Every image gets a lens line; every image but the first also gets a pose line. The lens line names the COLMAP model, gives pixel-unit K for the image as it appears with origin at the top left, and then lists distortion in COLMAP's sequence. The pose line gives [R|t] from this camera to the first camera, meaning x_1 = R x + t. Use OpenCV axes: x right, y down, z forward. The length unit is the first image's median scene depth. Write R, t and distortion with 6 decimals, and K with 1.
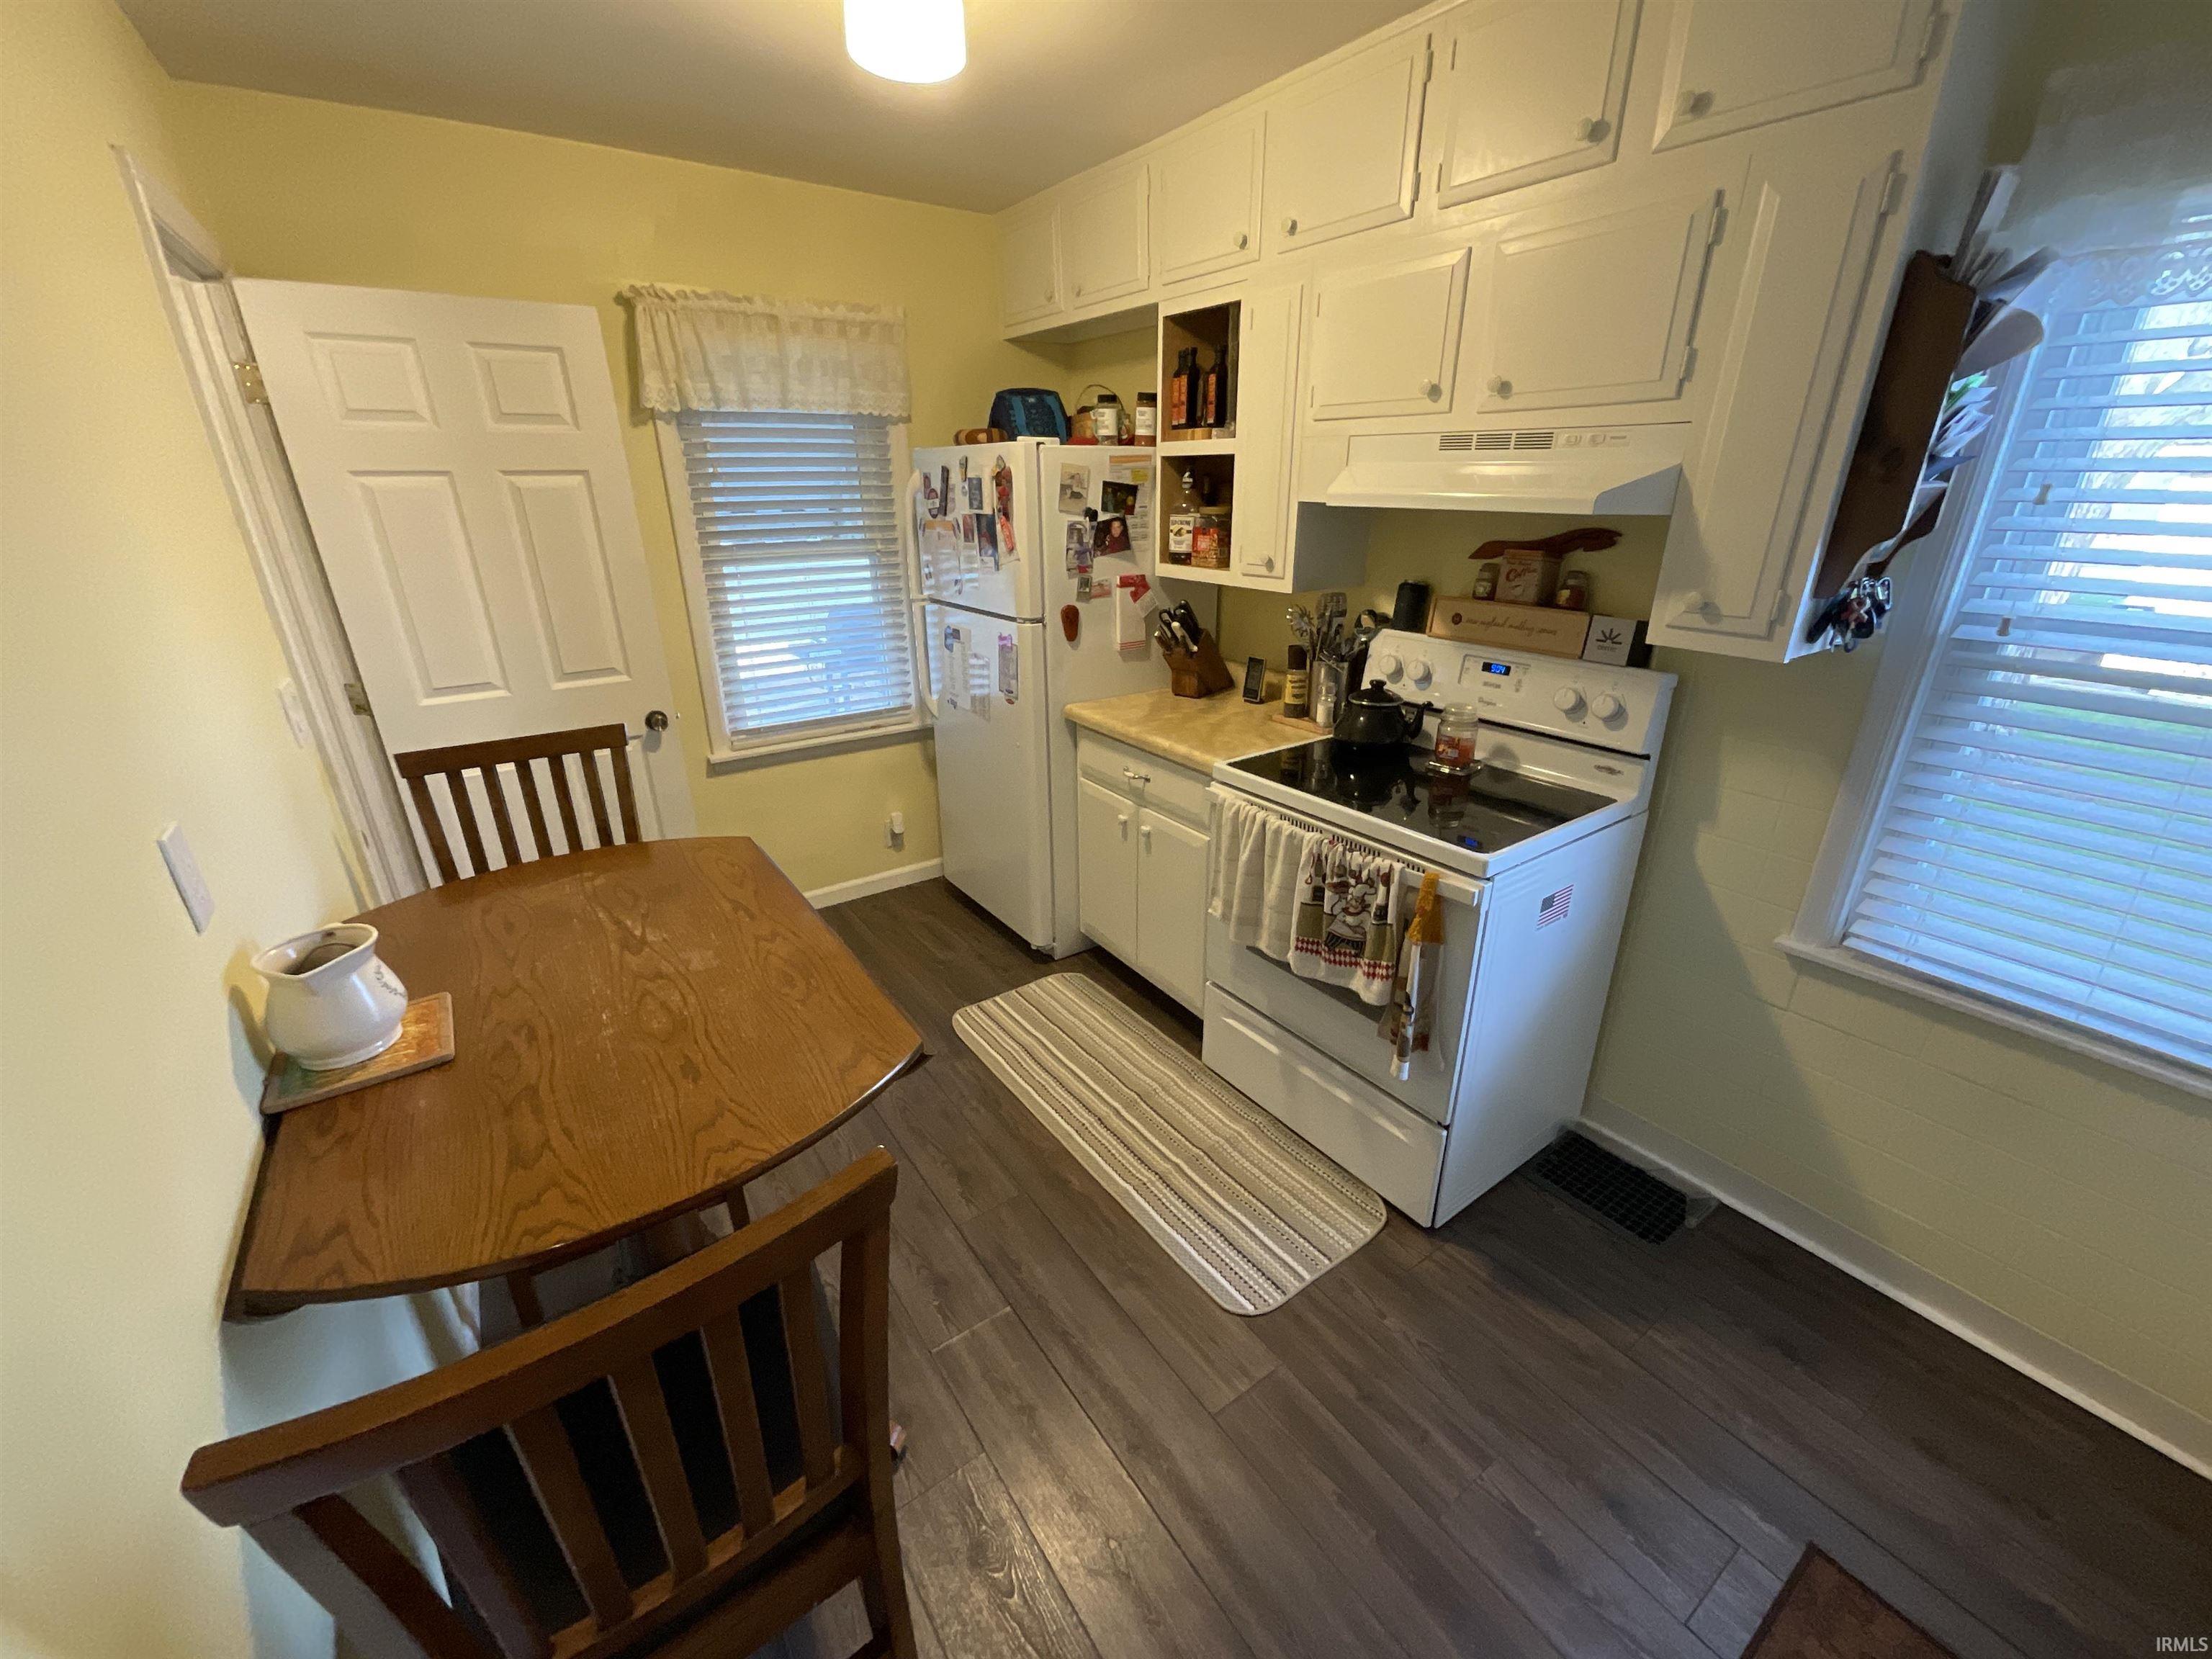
lens RADIAL K [[892.0, 0, 1104.8], [0, 892.0, 831.0], [0, 0, 1]] dist [-0.023038, 0.021419]
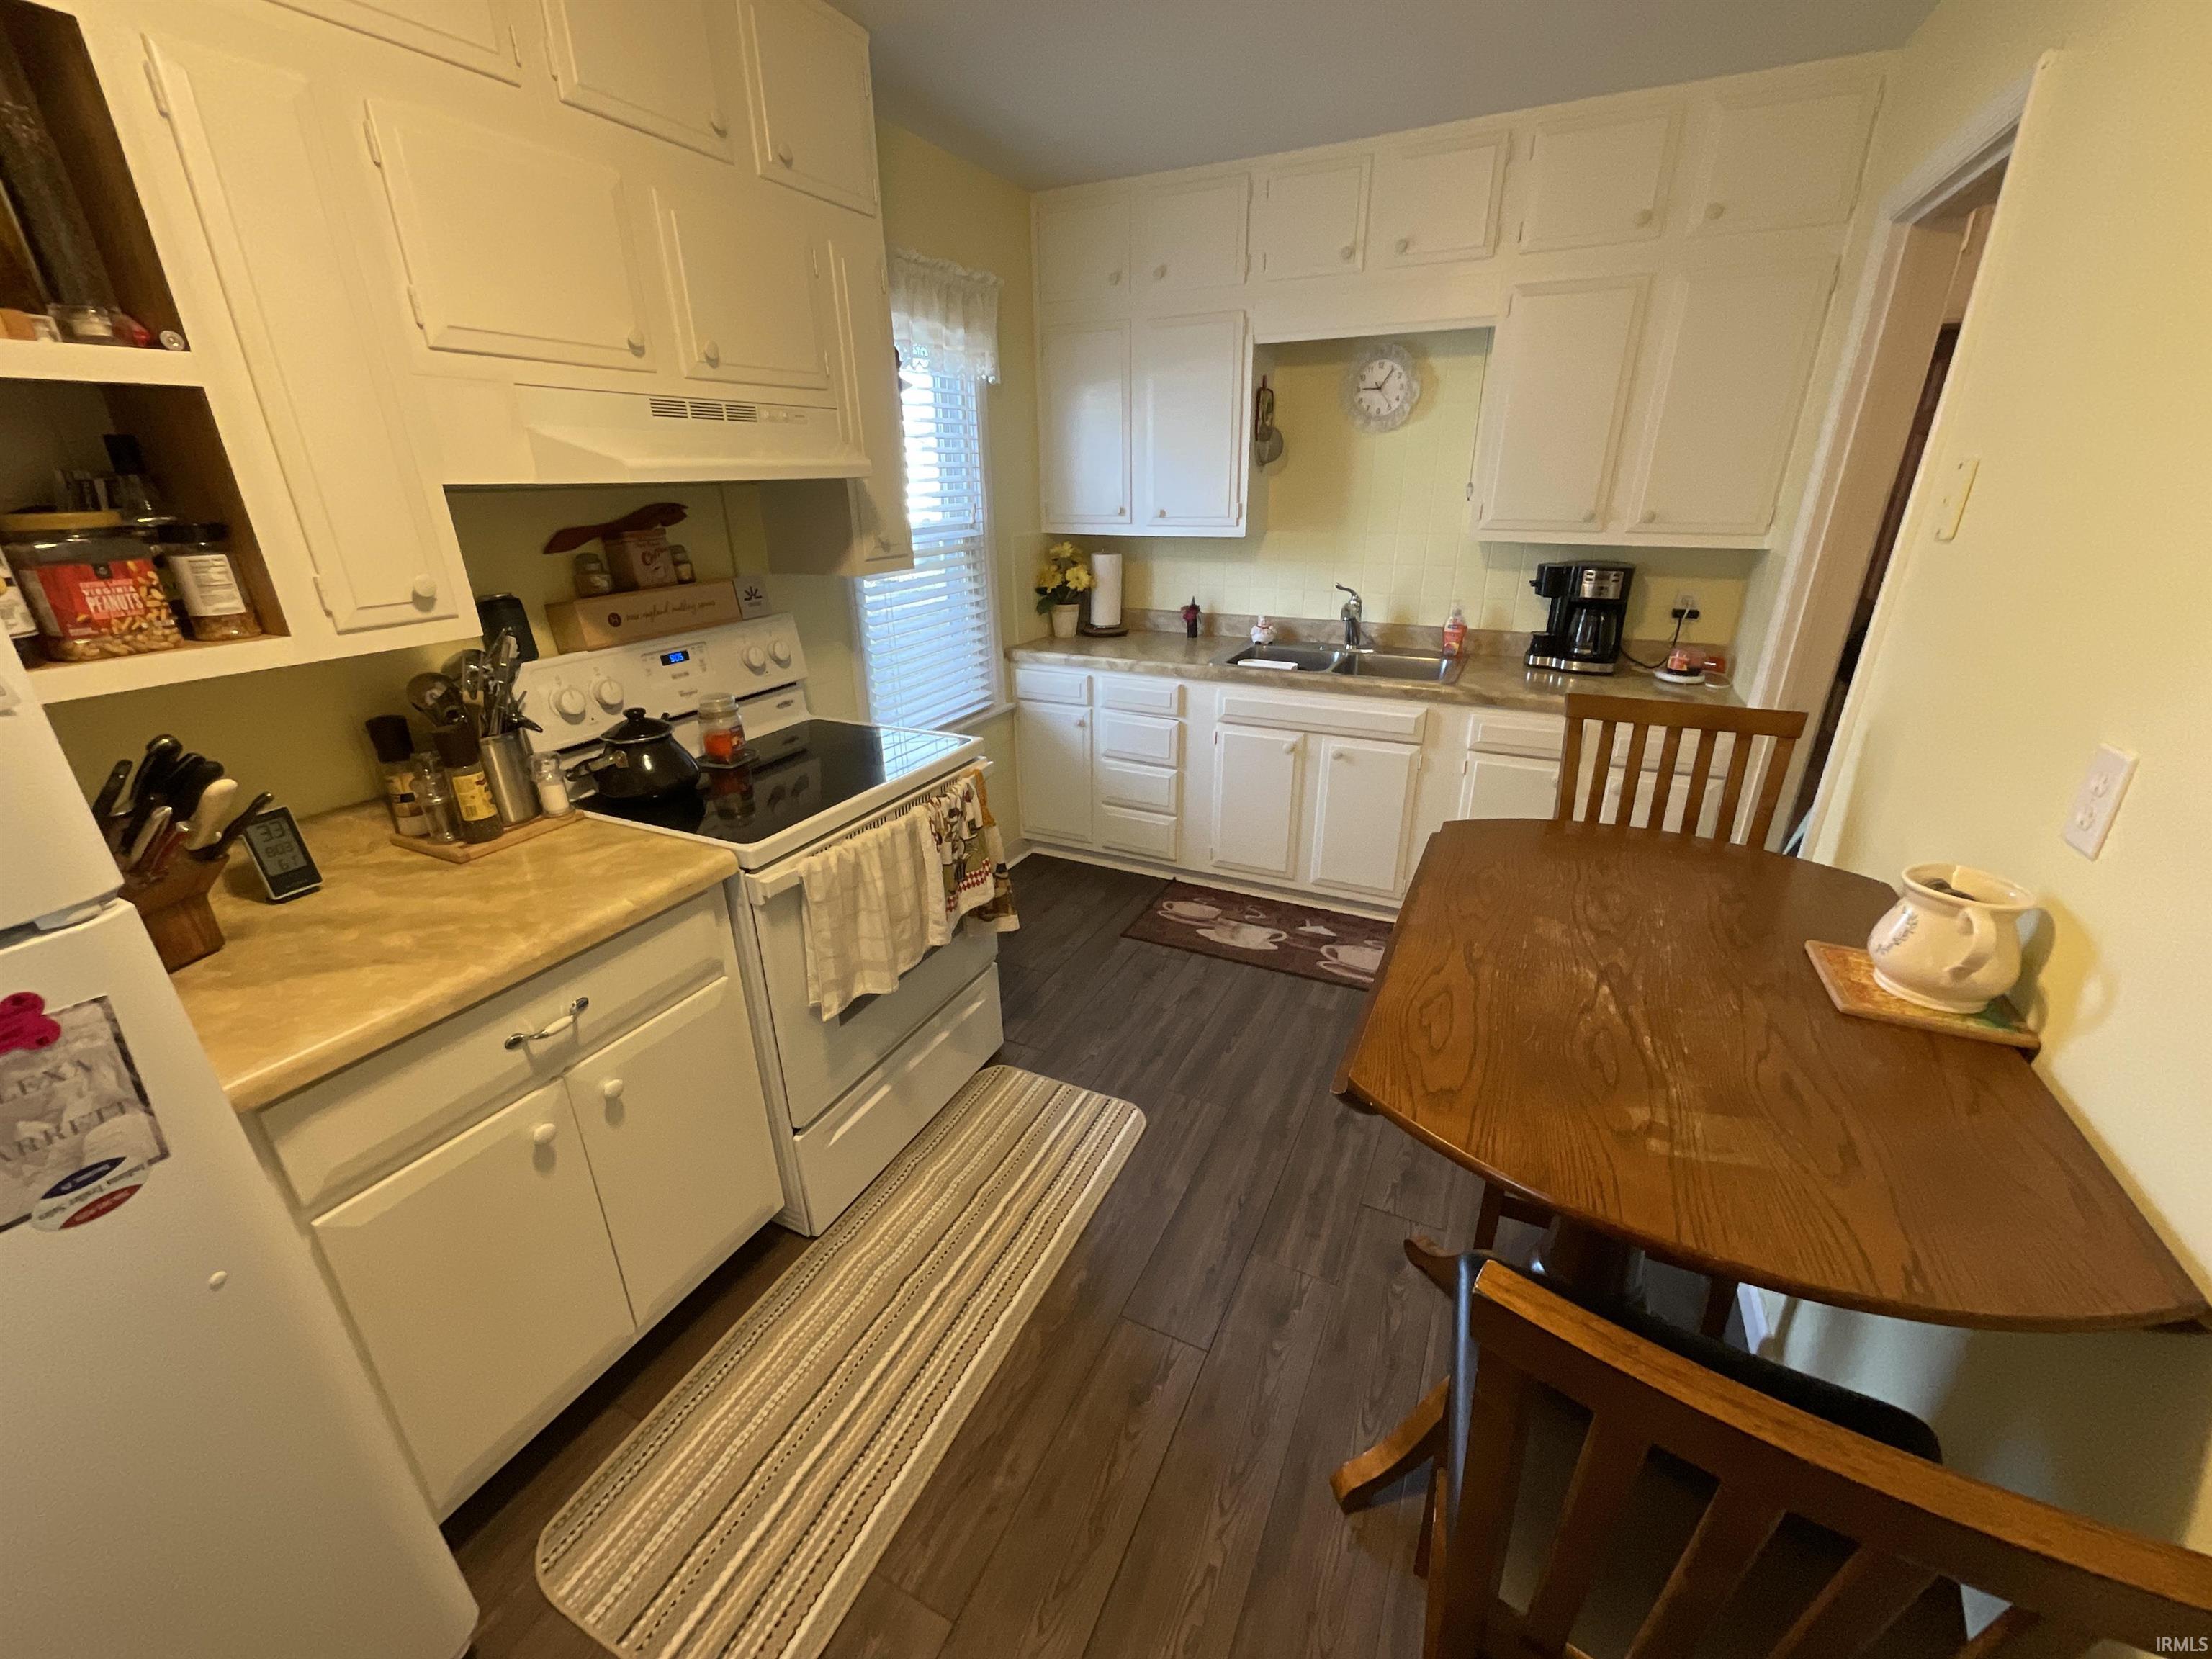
lens RADIAL K [[892.0, 0, 1104.8], [0, 892.0, 831.0], [0, 0, 1]] dist [-0.023038, 0.021419]
pose [[-0.487062, -0.316094, 0.814159, -0.589563], [0.340689, 0.789591, 0.510369, -0.356706], [-0.804177, 0.525957, -0.276890, 0.976878]]
